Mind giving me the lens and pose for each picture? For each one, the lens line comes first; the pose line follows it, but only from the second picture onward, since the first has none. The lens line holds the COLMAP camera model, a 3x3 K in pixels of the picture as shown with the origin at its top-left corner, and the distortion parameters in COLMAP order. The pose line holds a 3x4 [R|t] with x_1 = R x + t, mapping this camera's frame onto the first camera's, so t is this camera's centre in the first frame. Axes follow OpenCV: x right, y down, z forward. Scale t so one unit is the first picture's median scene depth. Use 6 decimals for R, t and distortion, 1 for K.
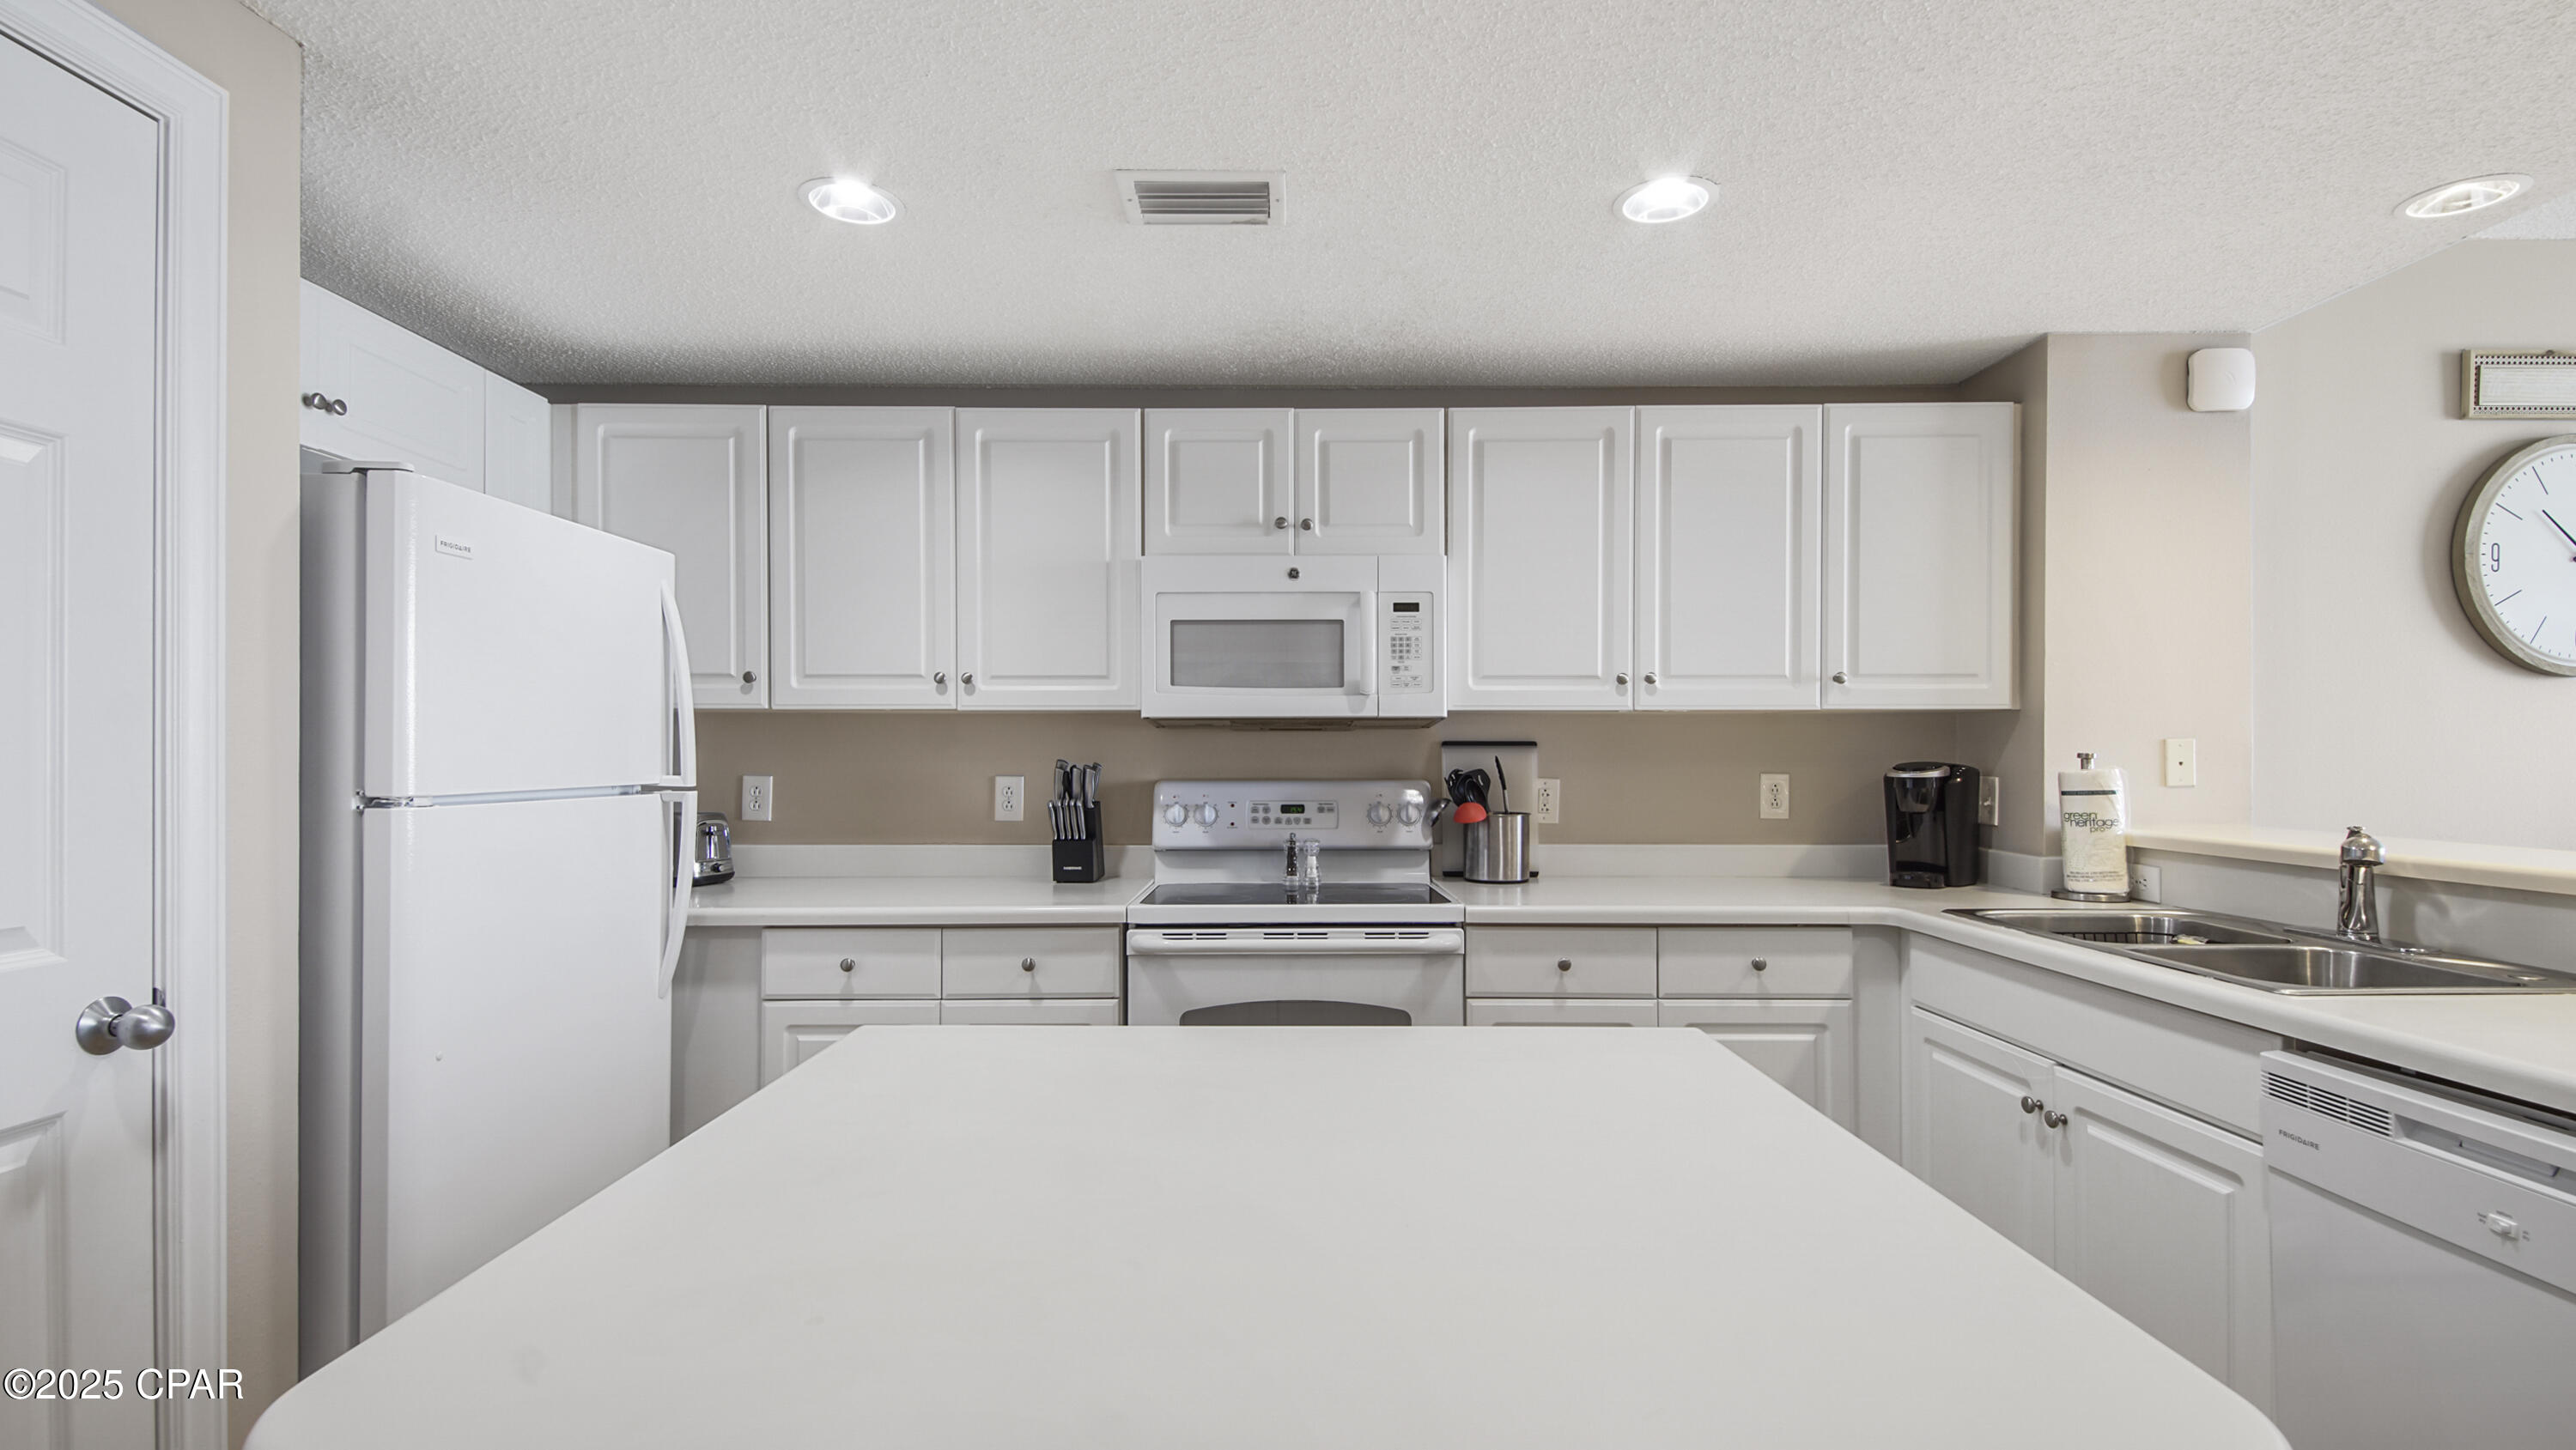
lens RADIAL K [[1187.6, 0, 1288.0], [0, 1187.6, 725.0], [0, 0, 1]] dist [0.000398, 0.000055]
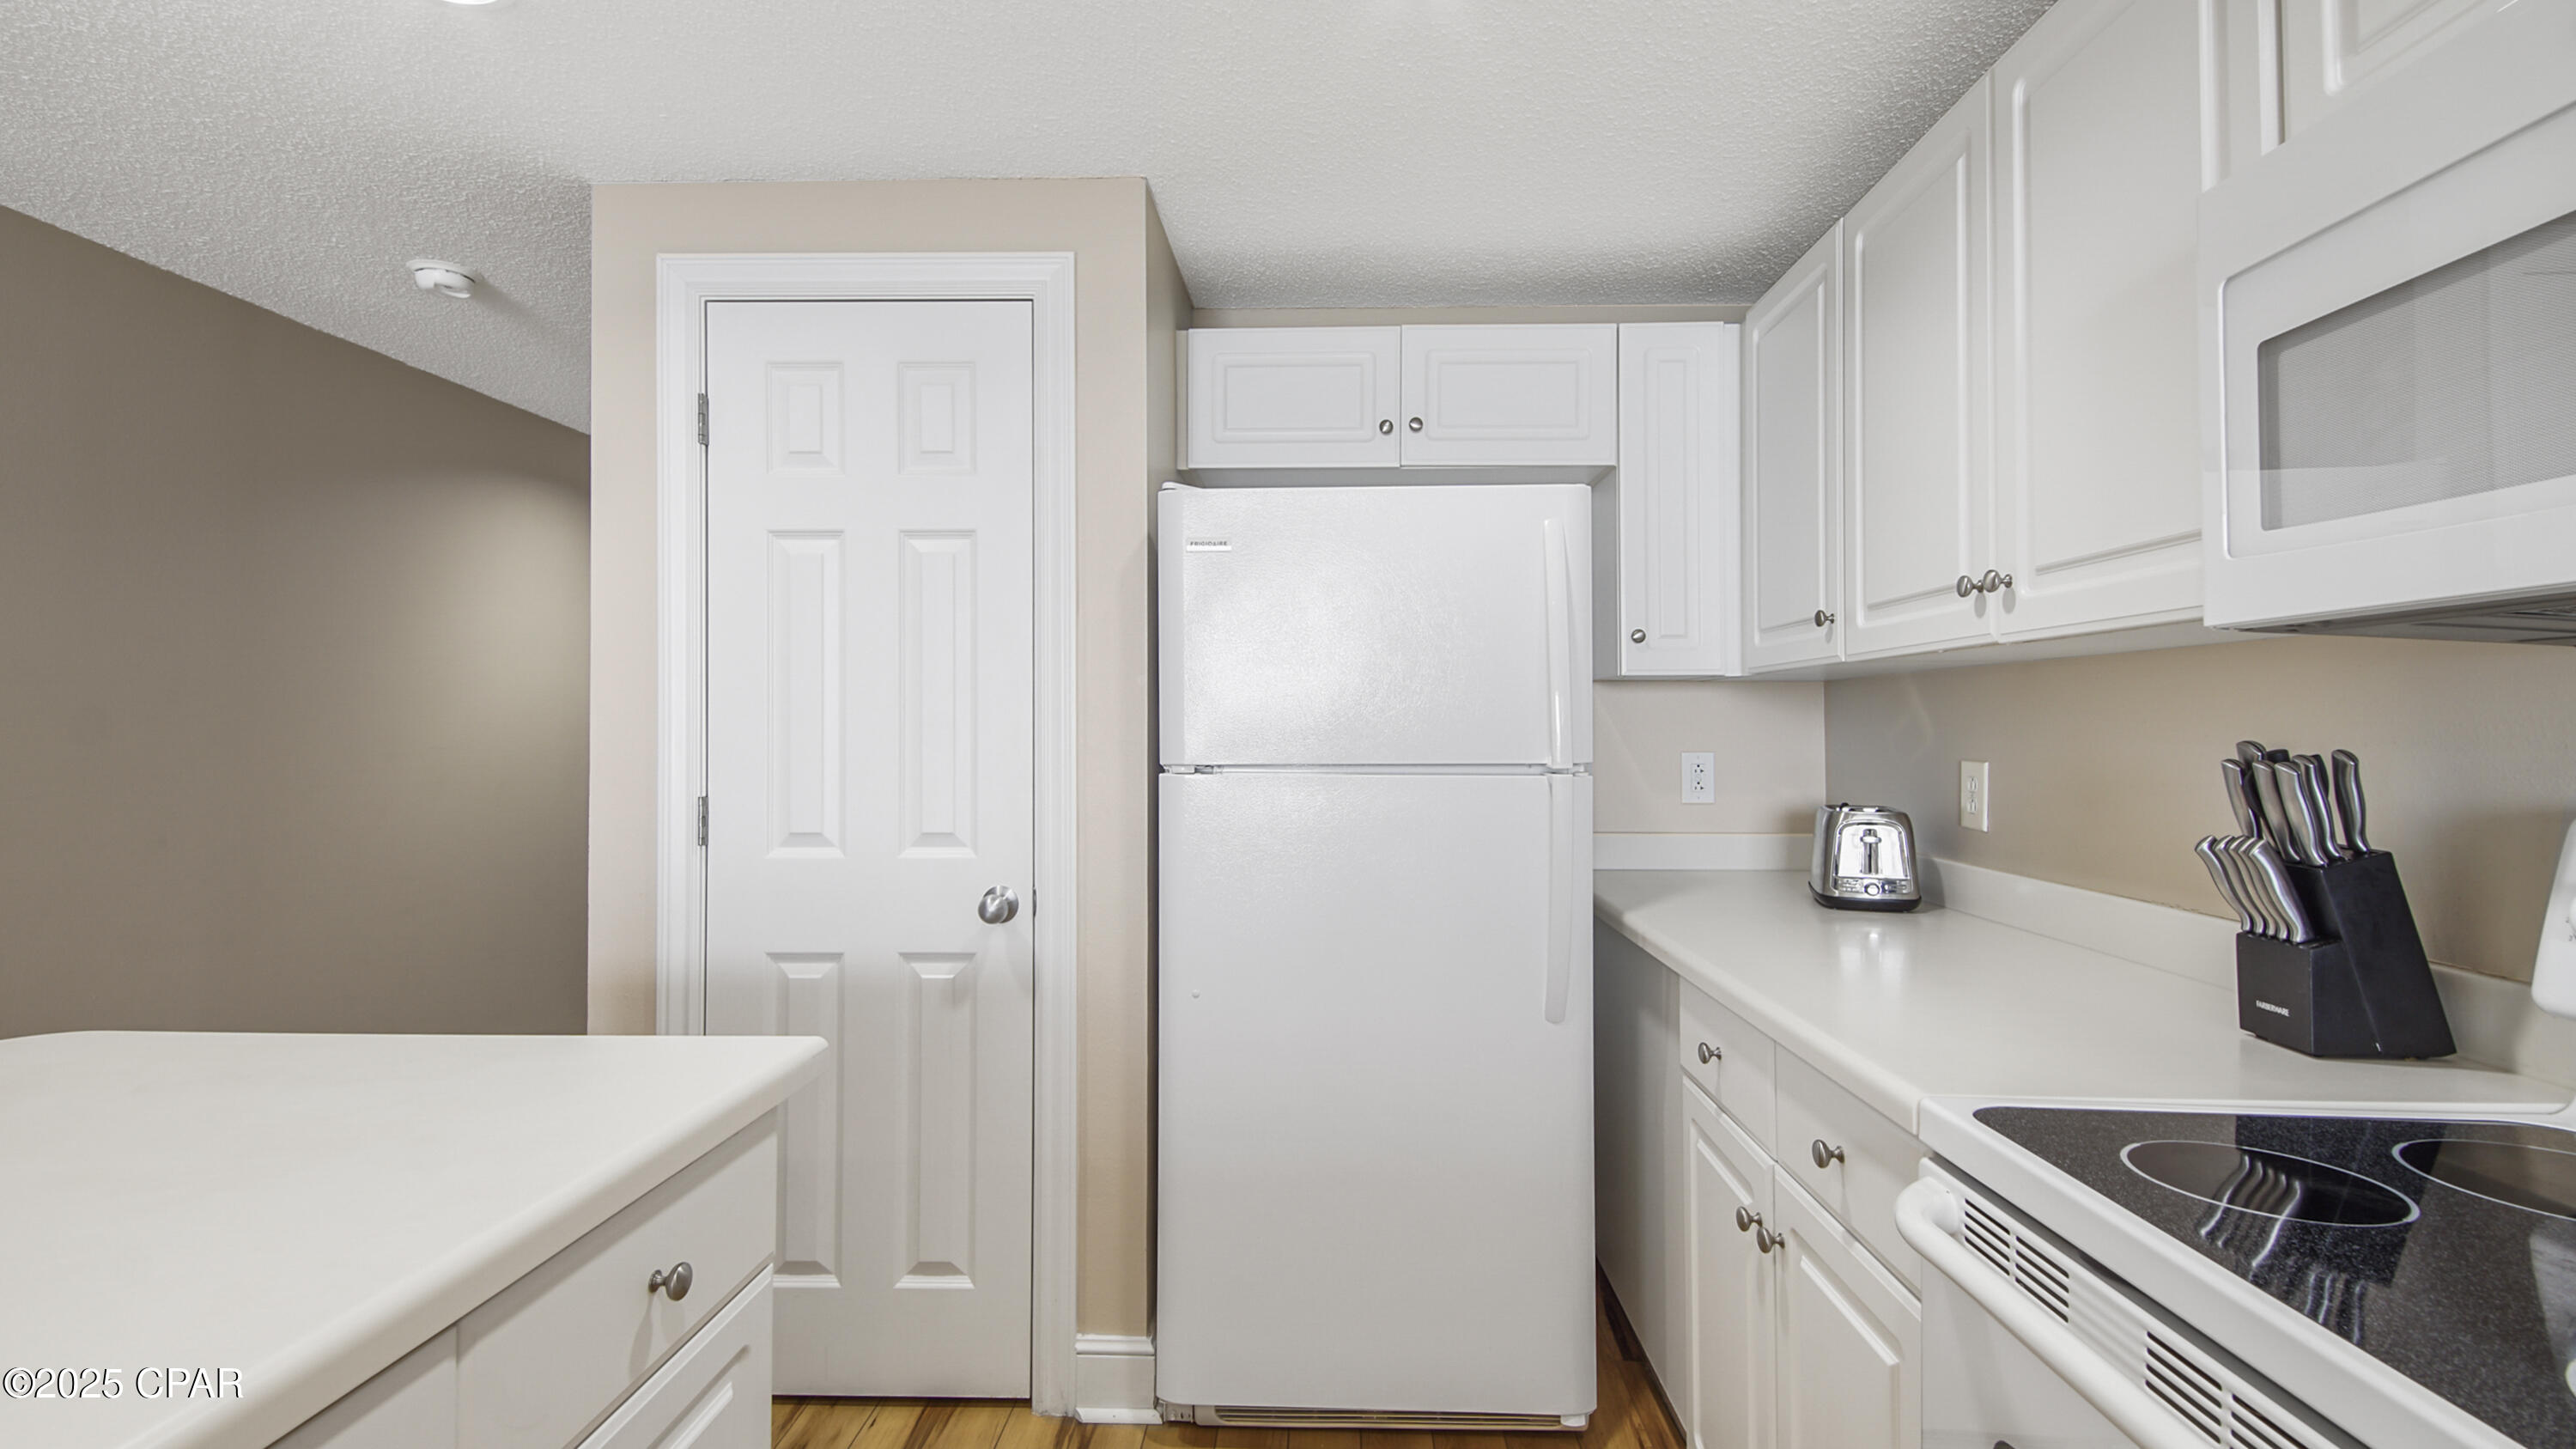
lens RADIAL K [[1187.9, 0, 1288.0], [0, 1187.9, 724.5], [0, 0, 1]] dist [0.000398, 0.000055]
pose [[-0.047907, -0.001118, -0.998851, 0.516748], [0.025951, 0.999660, -0.002364, 0.032151], [0.998515, -0.026035, -0.047862, 1.425601]]
